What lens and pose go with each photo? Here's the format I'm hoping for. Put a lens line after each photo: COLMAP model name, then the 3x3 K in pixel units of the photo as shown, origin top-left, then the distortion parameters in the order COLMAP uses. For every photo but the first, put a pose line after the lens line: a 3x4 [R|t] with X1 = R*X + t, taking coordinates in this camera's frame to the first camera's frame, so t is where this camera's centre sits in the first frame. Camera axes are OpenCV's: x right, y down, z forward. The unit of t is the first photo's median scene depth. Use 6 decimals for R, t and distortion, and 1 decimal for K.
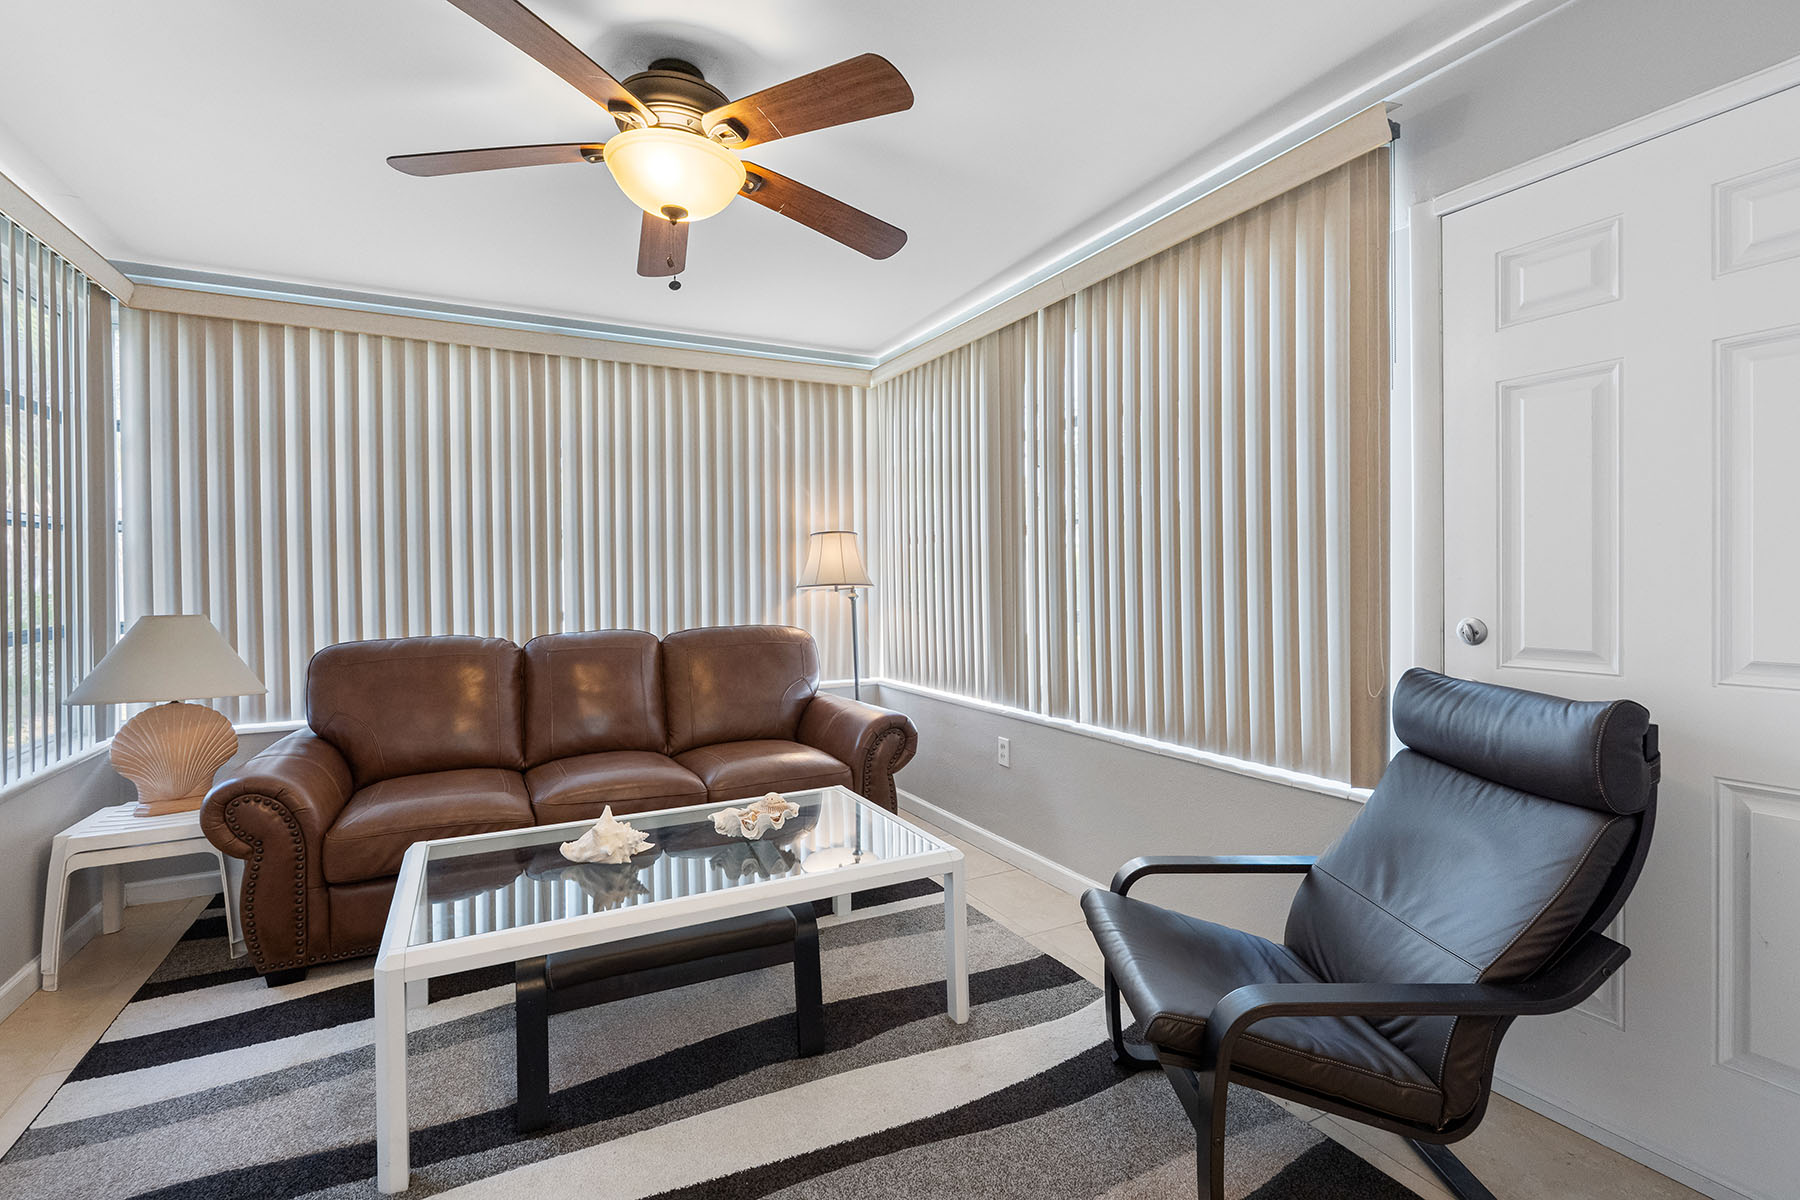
lens RADIAL K [[801.3, 0, 885.2], [0, 801.3, 593.7], [0, 0, 1]] dist [-0.004951, 0.000002]
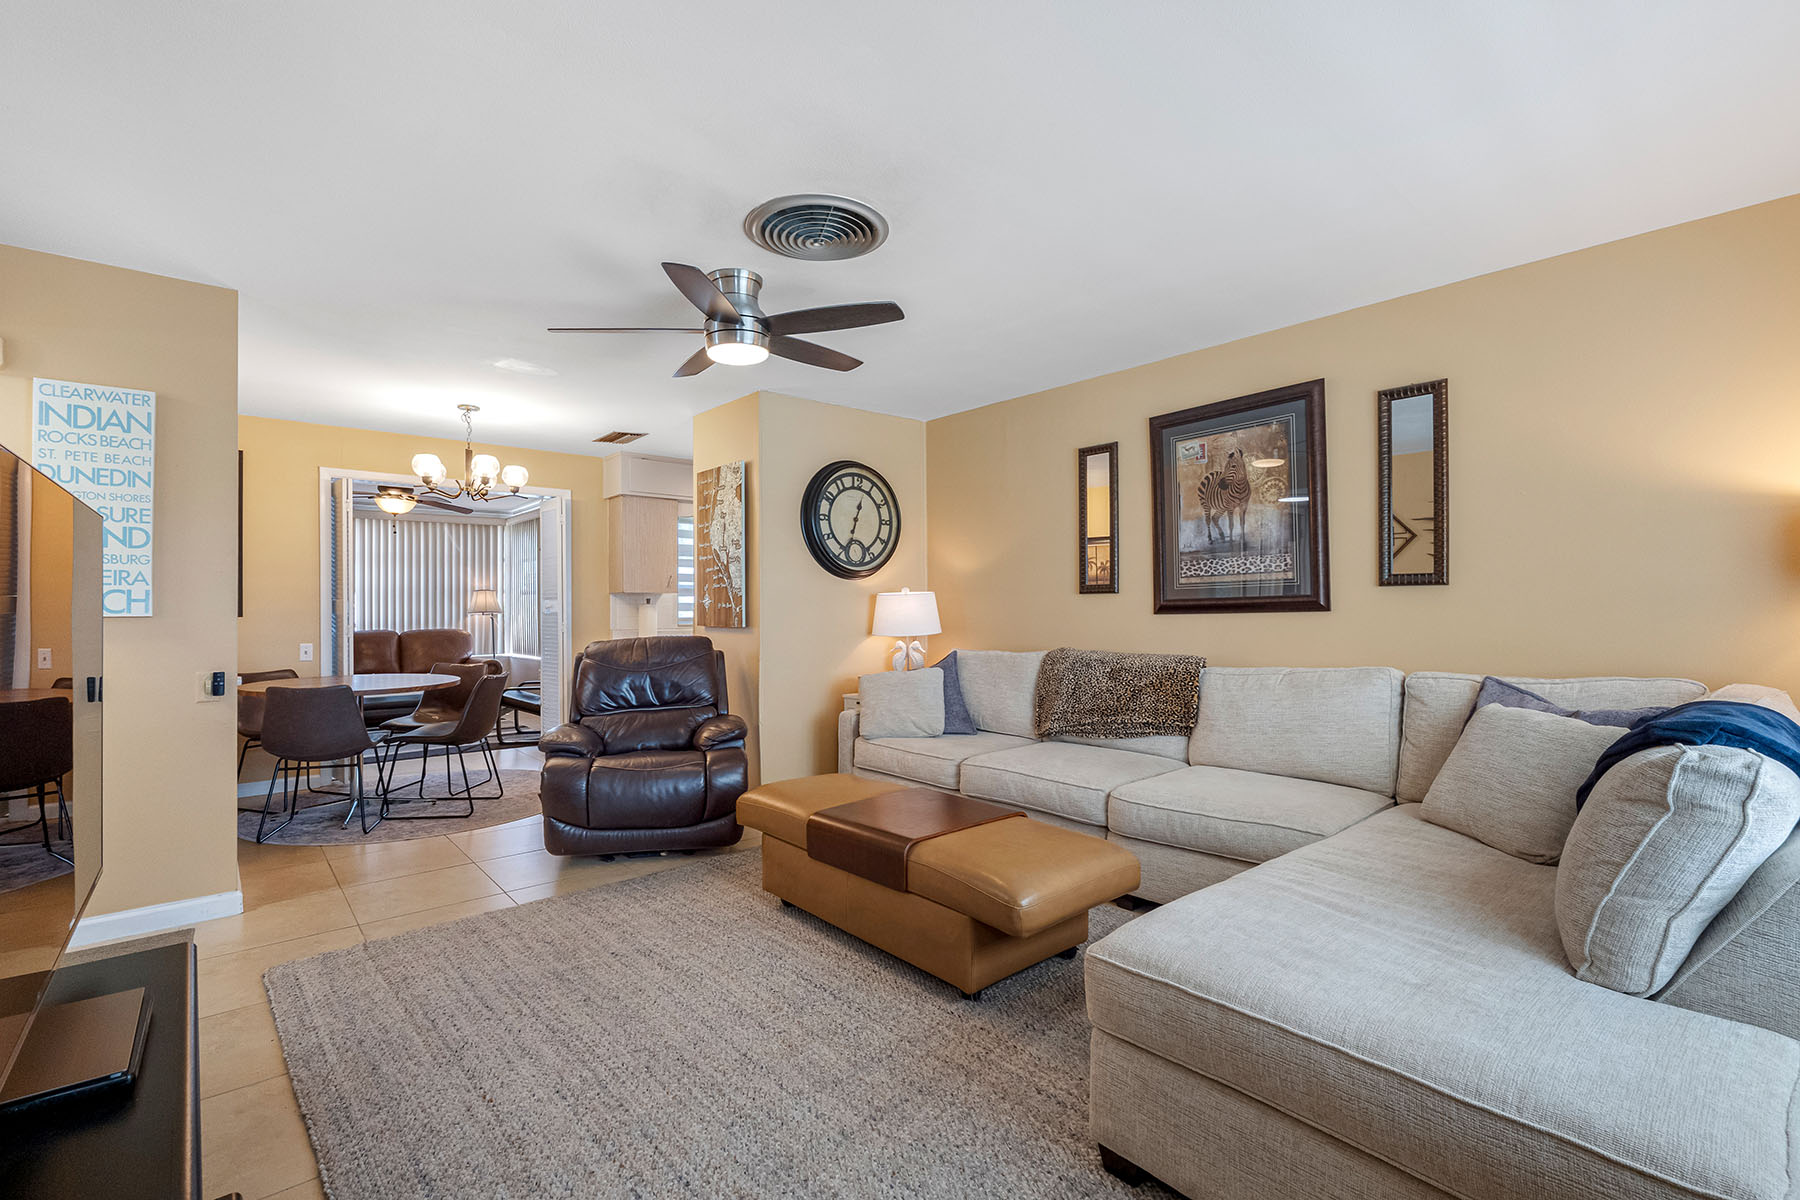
lens RADIAL K [[801.3, 0, 901.6], [0, 801.3, 599.4], [0, 0, 1]] dist [-0.004951, 0.000002]
pose [[0.971602, 0.004902, 0.236571, 0.726473], [0.002235, 0.999551, -0.029893, 0.032177], [-0.236612, 0.029572, 0.971154, -2.007525]]
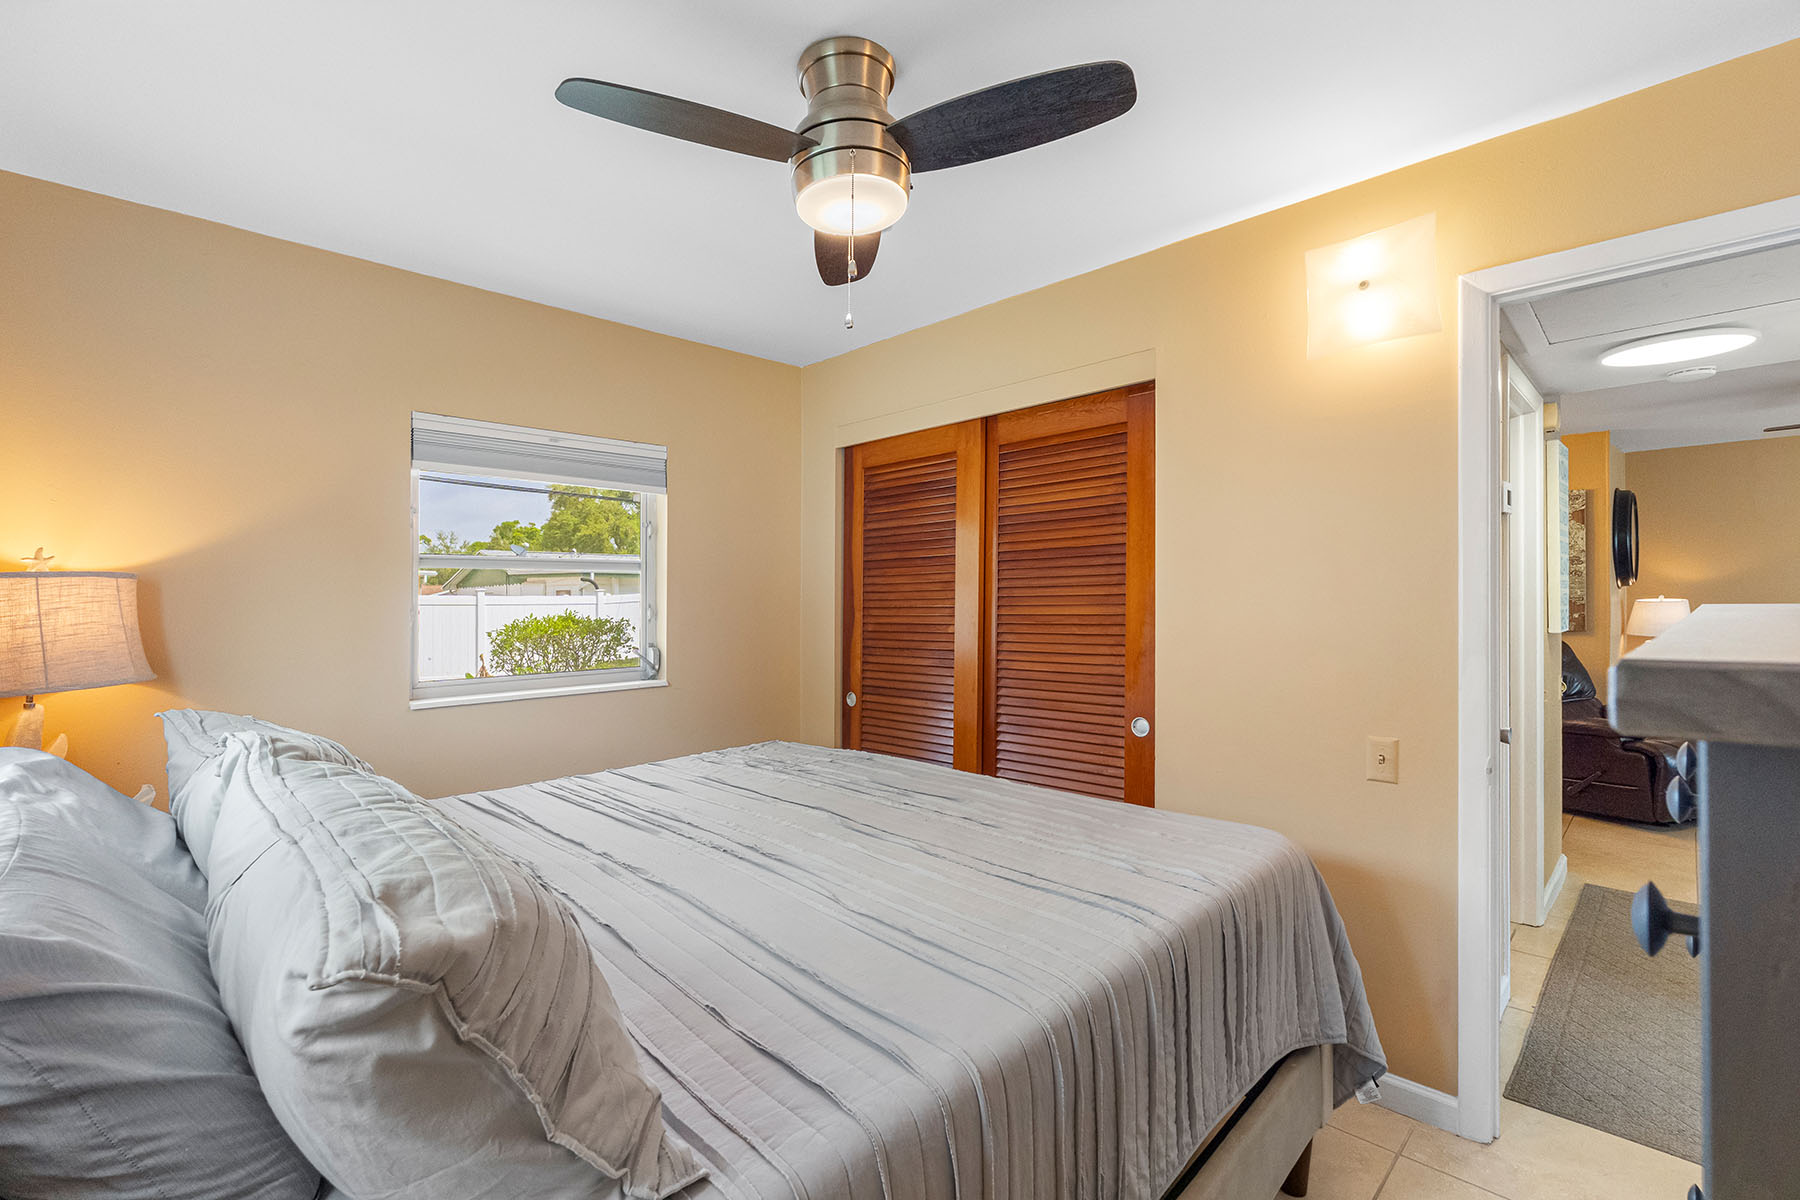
lens RADIAL K [[801.3, 0, 890.5], [0, 801.3, 597.8], [0, 0, 1]] dist [-0.004951, 0.000002]
pose [[0.954128, -0.001544, 0.299394, -1.191396], [0.009654, 0.999625, -0.025611, -0.003551], [-0.299242, 0.027326, 0.953786, -1.699408]]
